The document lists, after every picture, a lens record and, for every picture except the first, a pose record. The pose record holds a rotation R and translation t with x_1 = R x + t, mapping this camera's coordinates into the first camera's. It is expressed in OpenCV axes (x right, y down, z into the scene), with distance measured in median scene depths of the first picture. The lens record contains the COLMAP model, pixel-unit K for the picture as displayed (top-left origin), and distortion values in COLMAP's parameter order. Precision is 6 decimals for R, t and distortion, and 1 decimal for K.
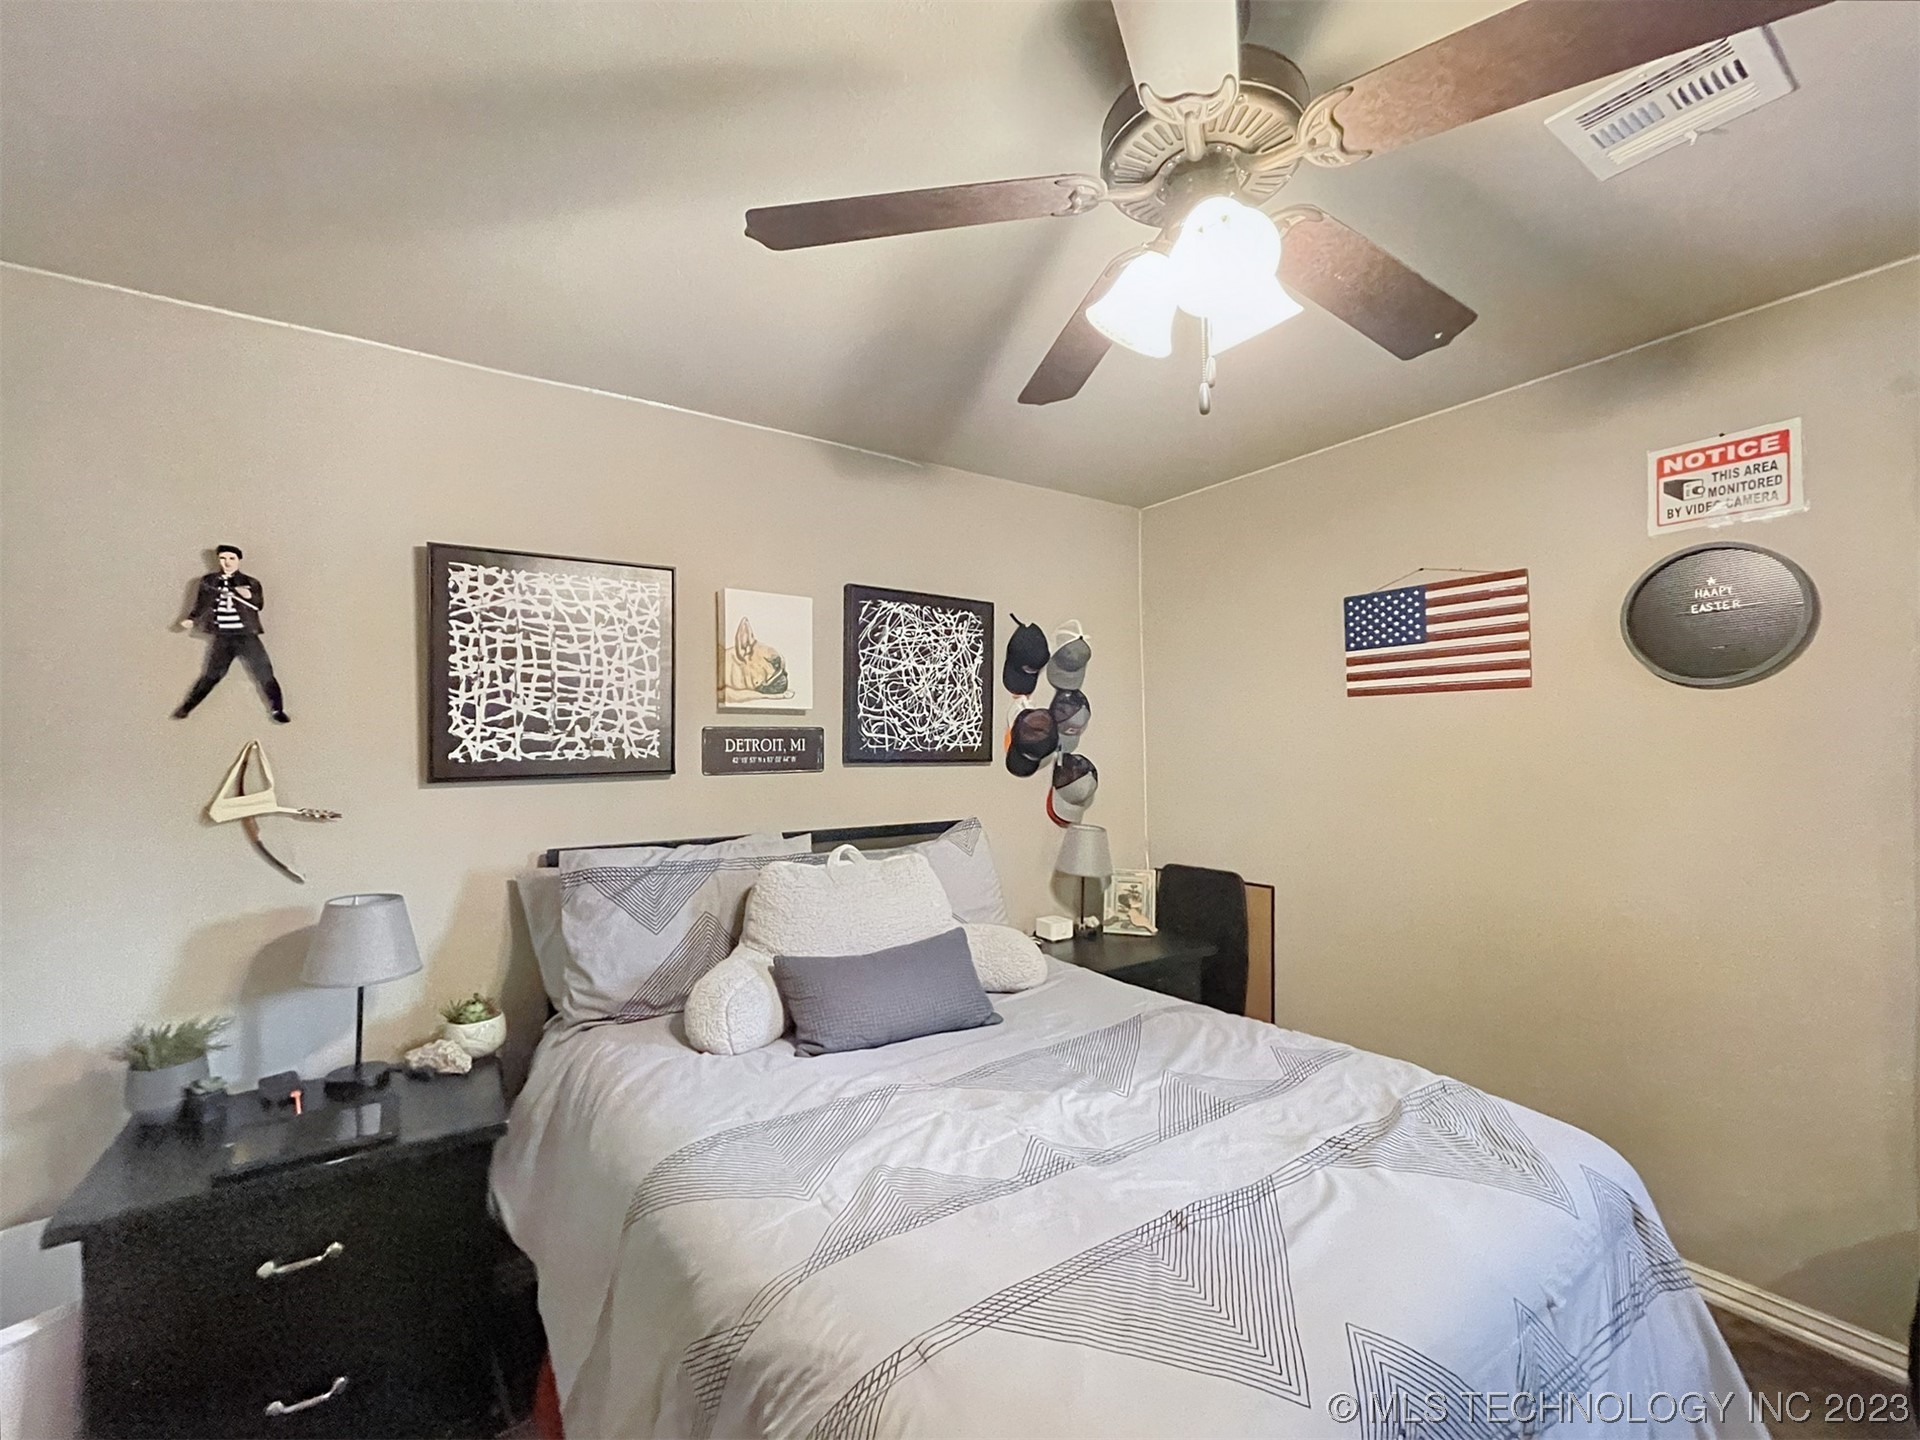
lens RADIAL K [[806.5, 0, 965.1], [0, 806.5, 716.6], [0, 0, 1]] dist [0.003548, 0.000669]
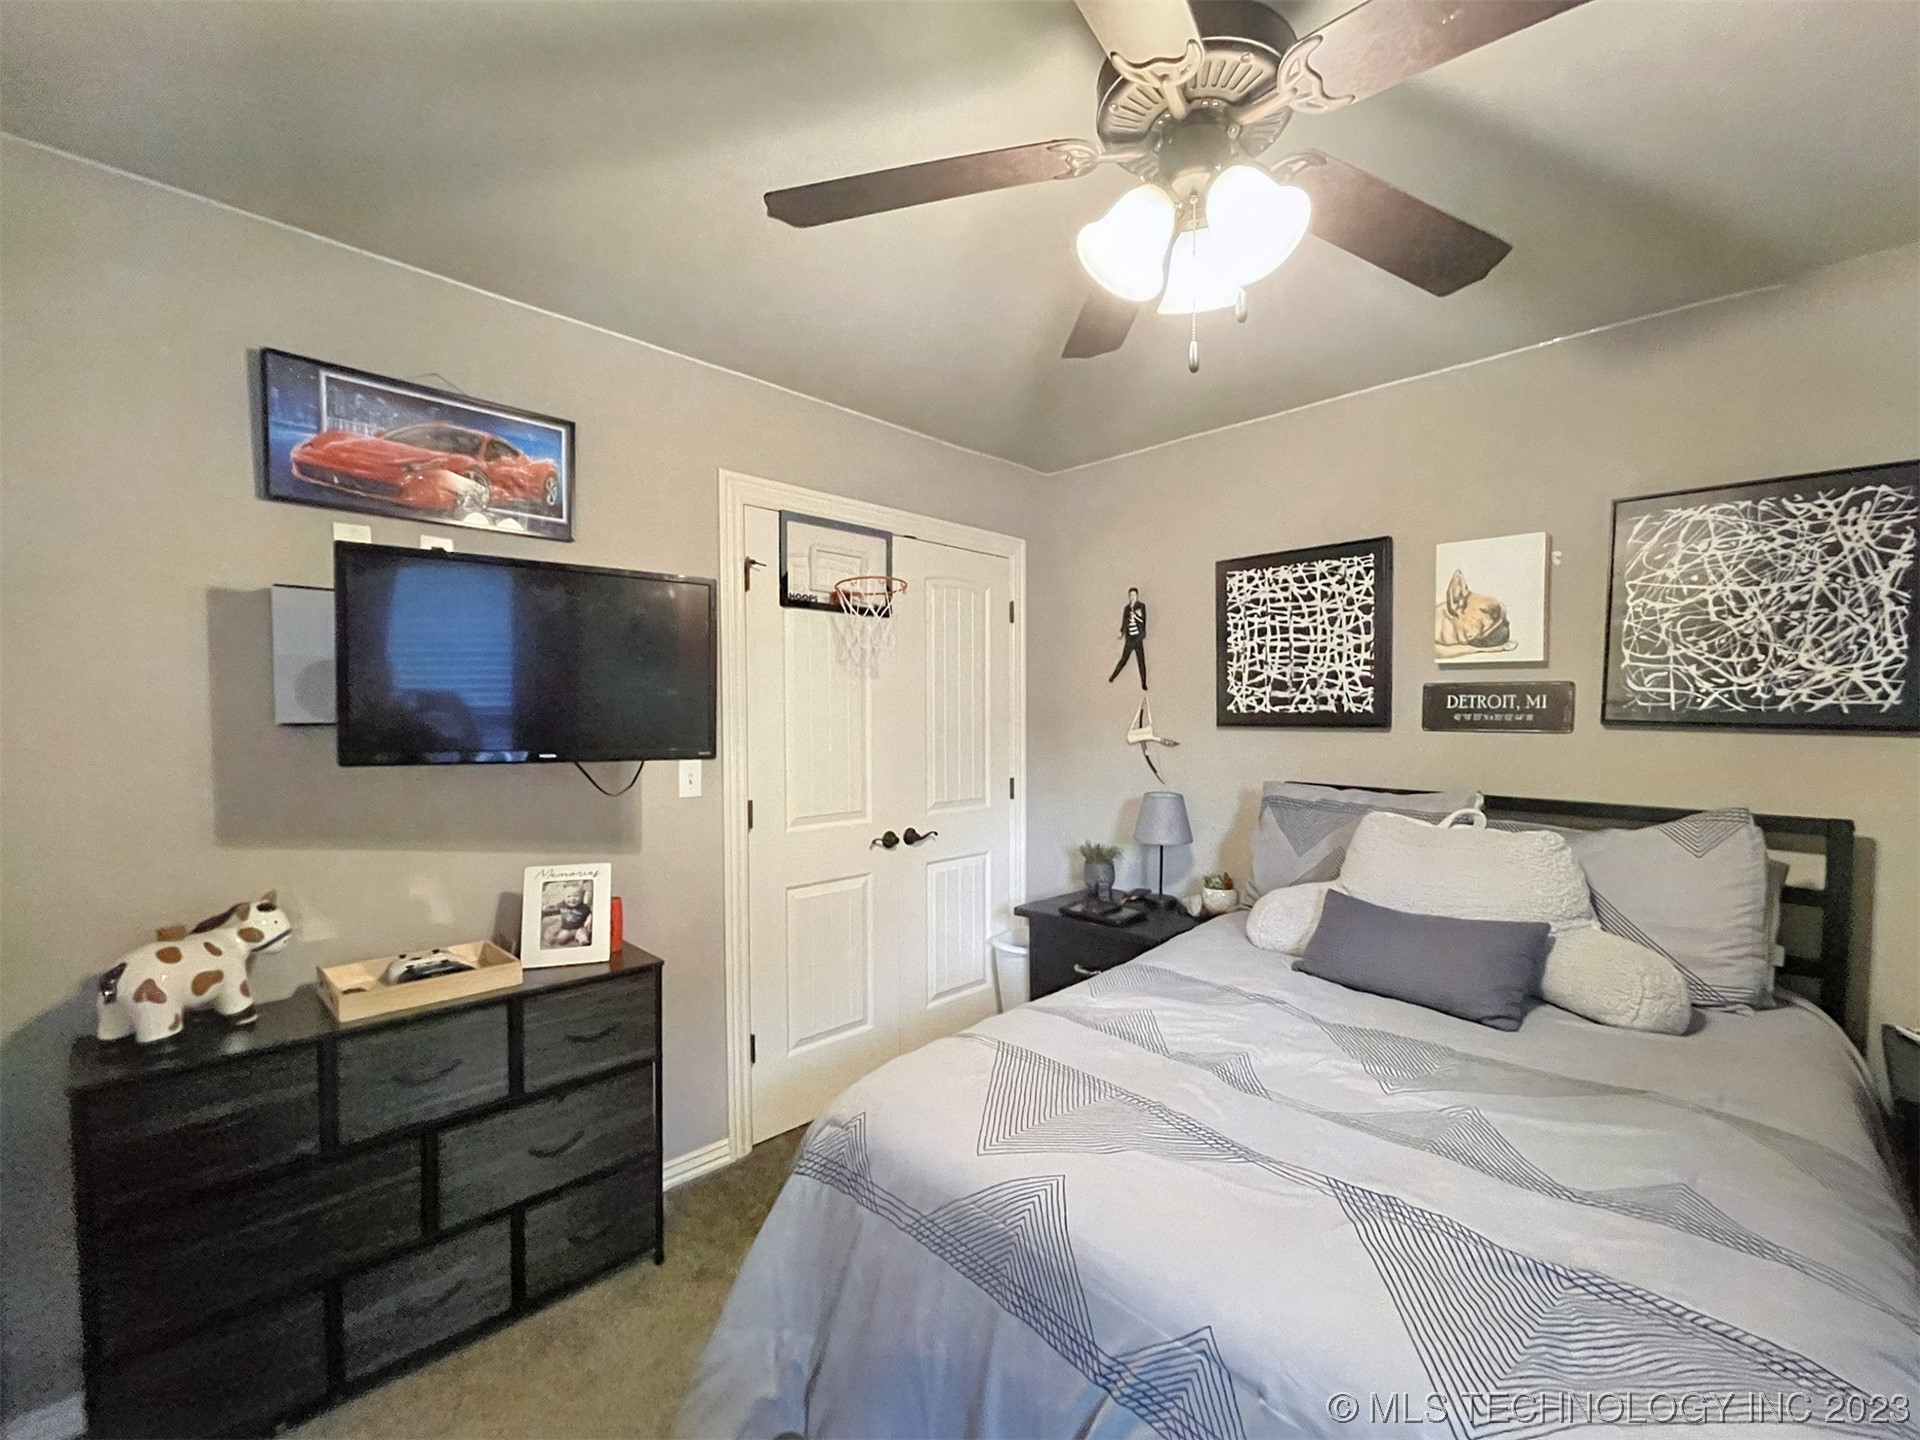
lens RADIAL K [[806.5, 0, 966.1], [0, 806.5, 727.6], [0, 0, 1]] dist [0.003548, 0.000669]
pose [[0.176595, 0.033564, -0.983711, 0.612156], [0.028689, 0.998818, 0.039230, 0.012097], [0.983865, -0.035149, 0.175424, 0.252133]]
